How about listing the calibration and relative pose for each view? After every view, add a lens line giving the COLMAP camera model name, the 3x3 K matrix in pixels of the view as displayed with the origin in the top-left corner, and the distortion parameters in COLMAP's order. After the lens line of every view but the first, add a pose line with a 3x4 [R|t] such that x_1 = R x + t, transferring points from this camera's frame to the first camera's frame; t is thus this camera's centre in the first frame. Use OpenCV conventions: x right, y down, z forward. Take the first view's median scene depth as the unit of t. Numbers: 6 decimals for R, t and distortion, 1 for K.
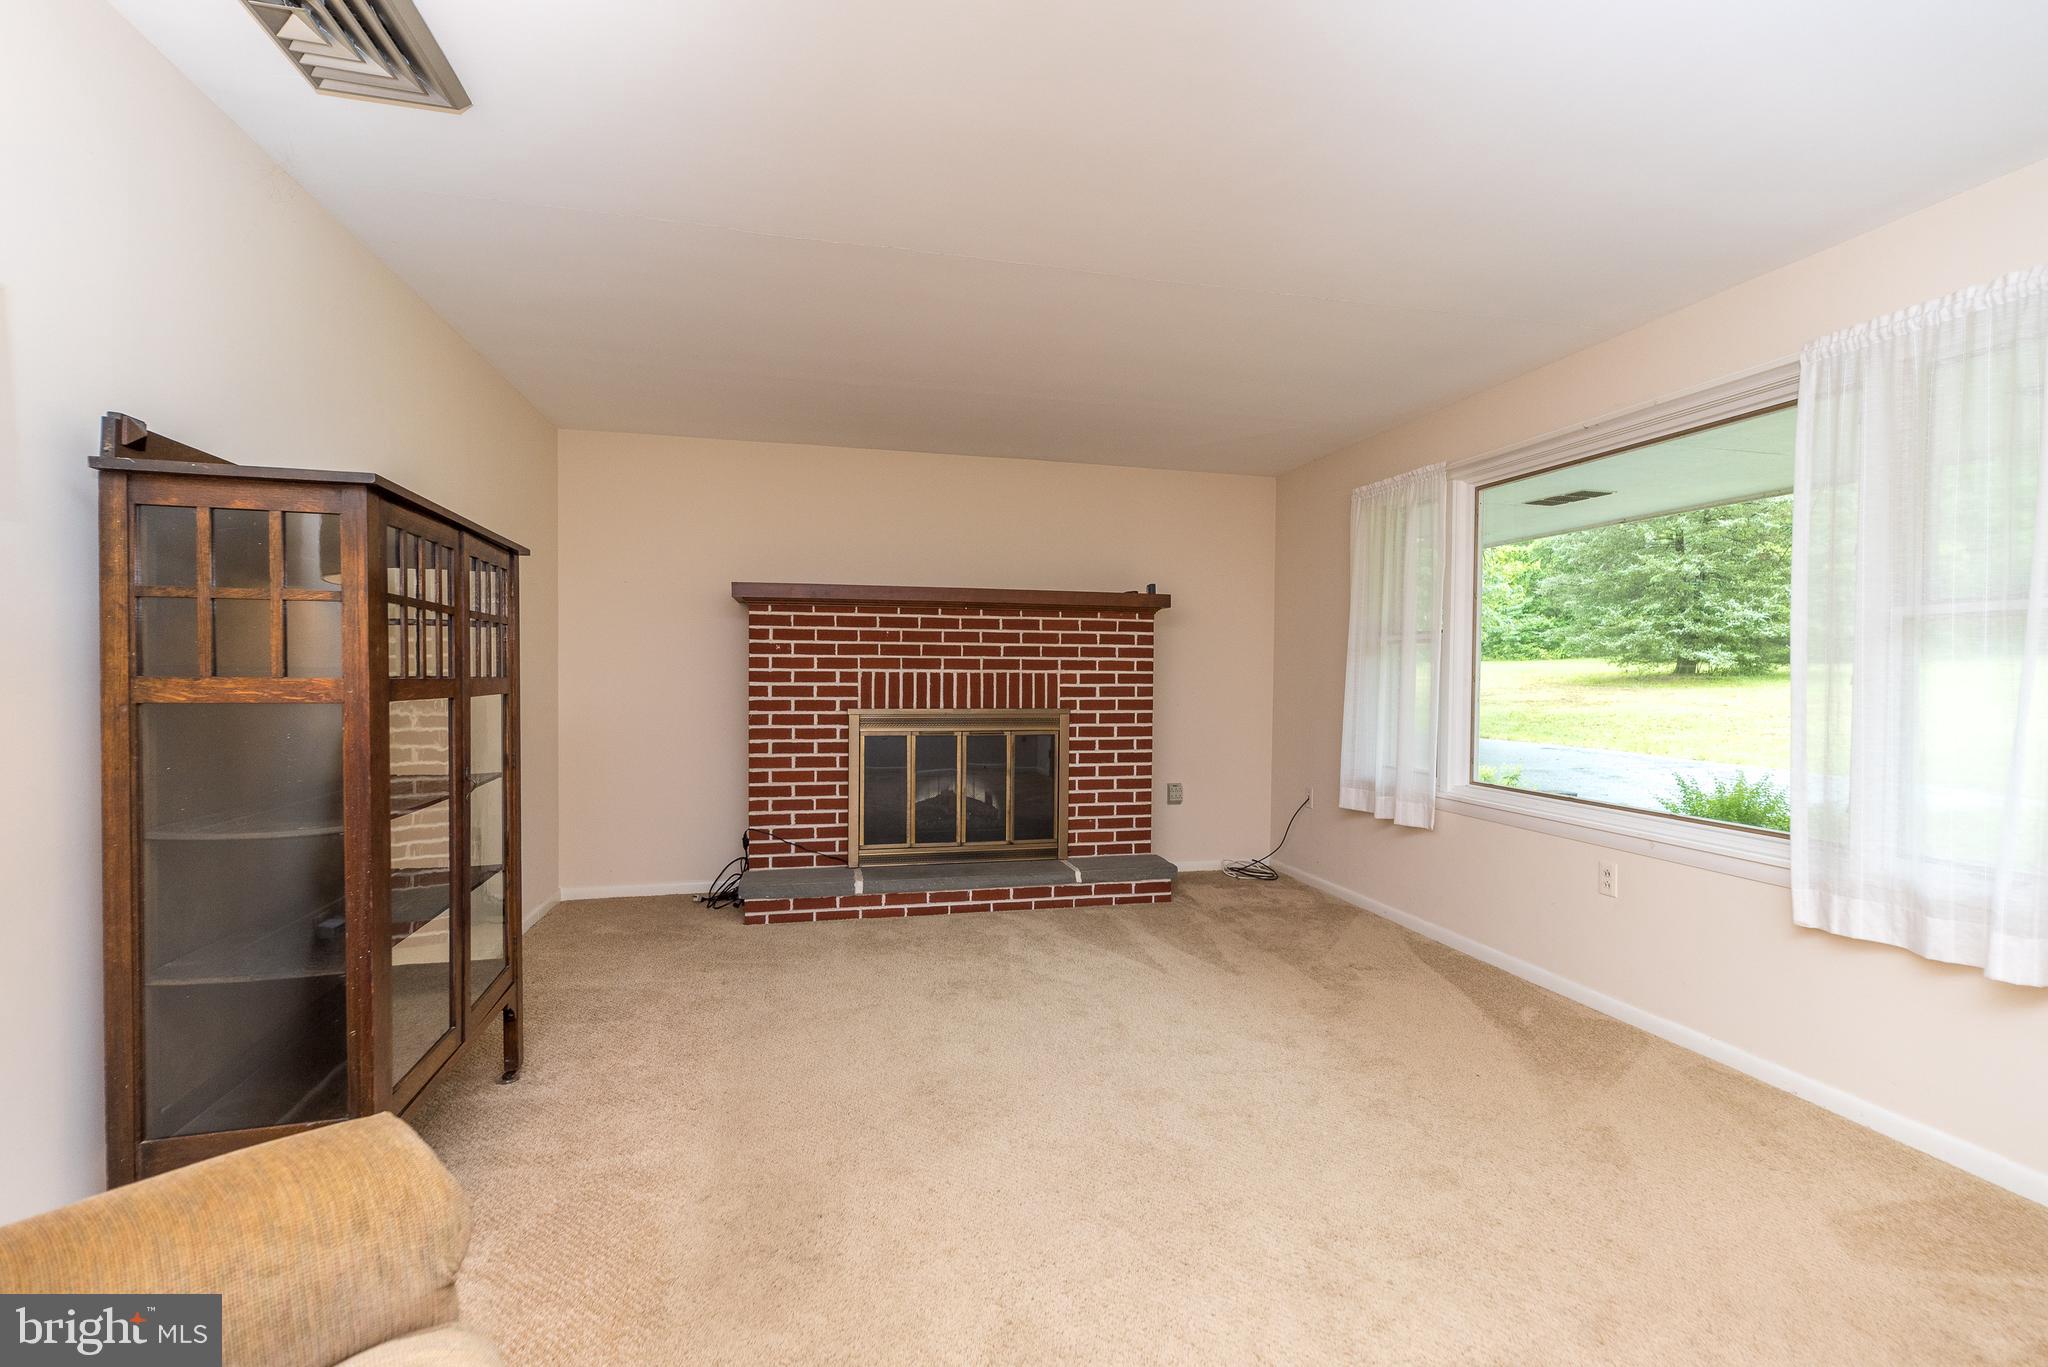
lens RADIAL K [[906.2, 0, 1024.0], [0, 906.2, 683.5], [0, 0, 1]] dist [0.000571, 0.000207]
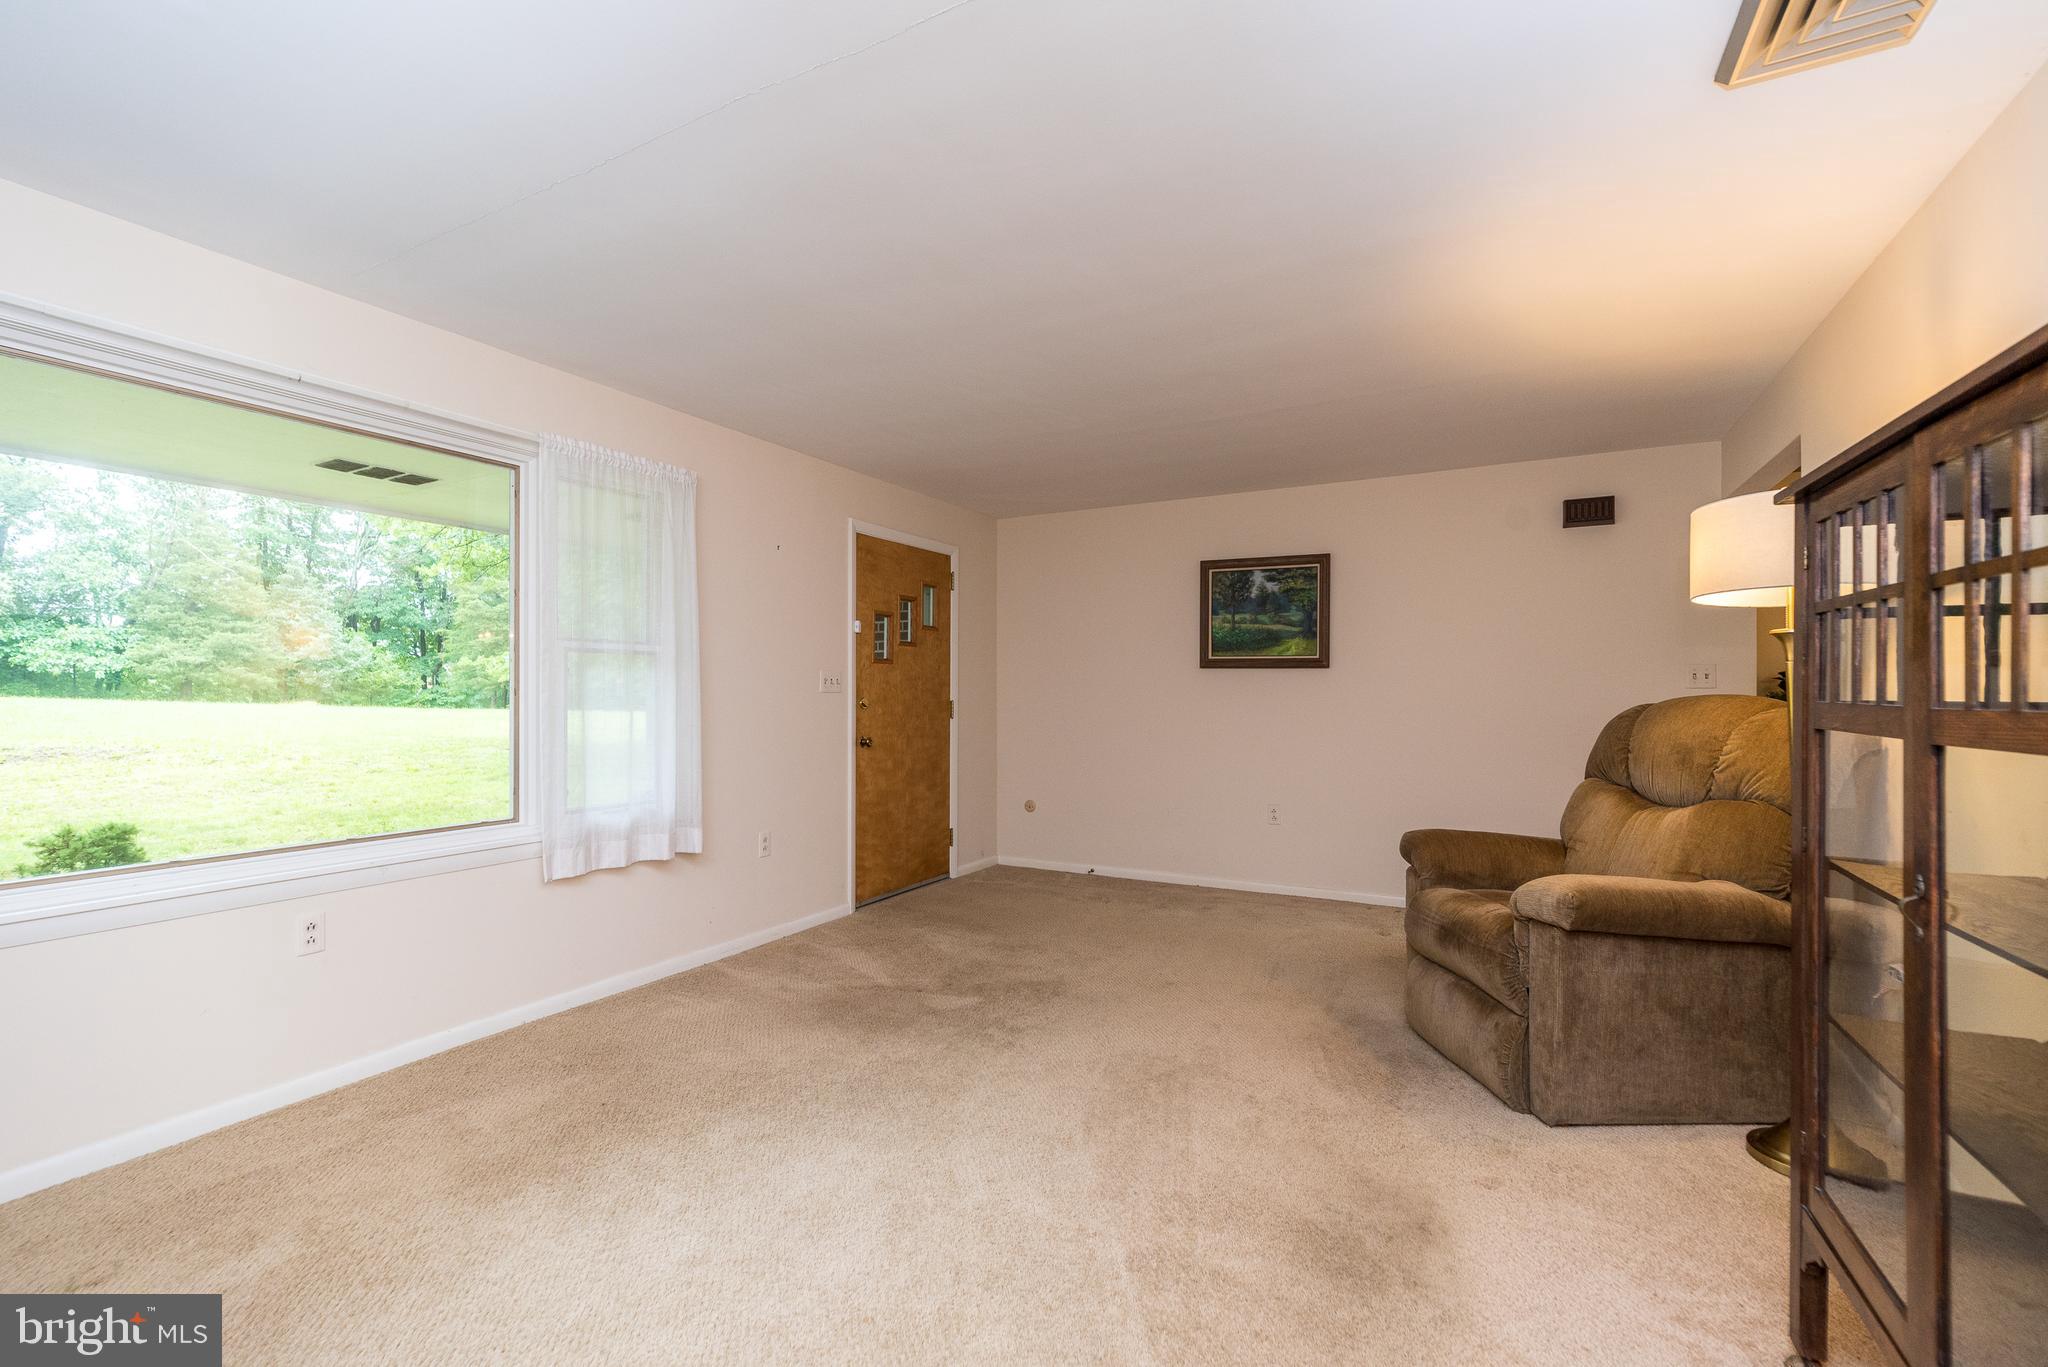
lens RADIAL K [[906.2, 0, 1024.0], [0, 906.2, 683.5], [0, 0, 1]] dist [0.000571, 0.000207]
pose [[-0.755239, 0.000949, 0.655449, -0.457945], [-0.010962, 0.999841, -0.014078, -0.002847], [-0.655358, -0.017817, -0.755108, 1.411425]]
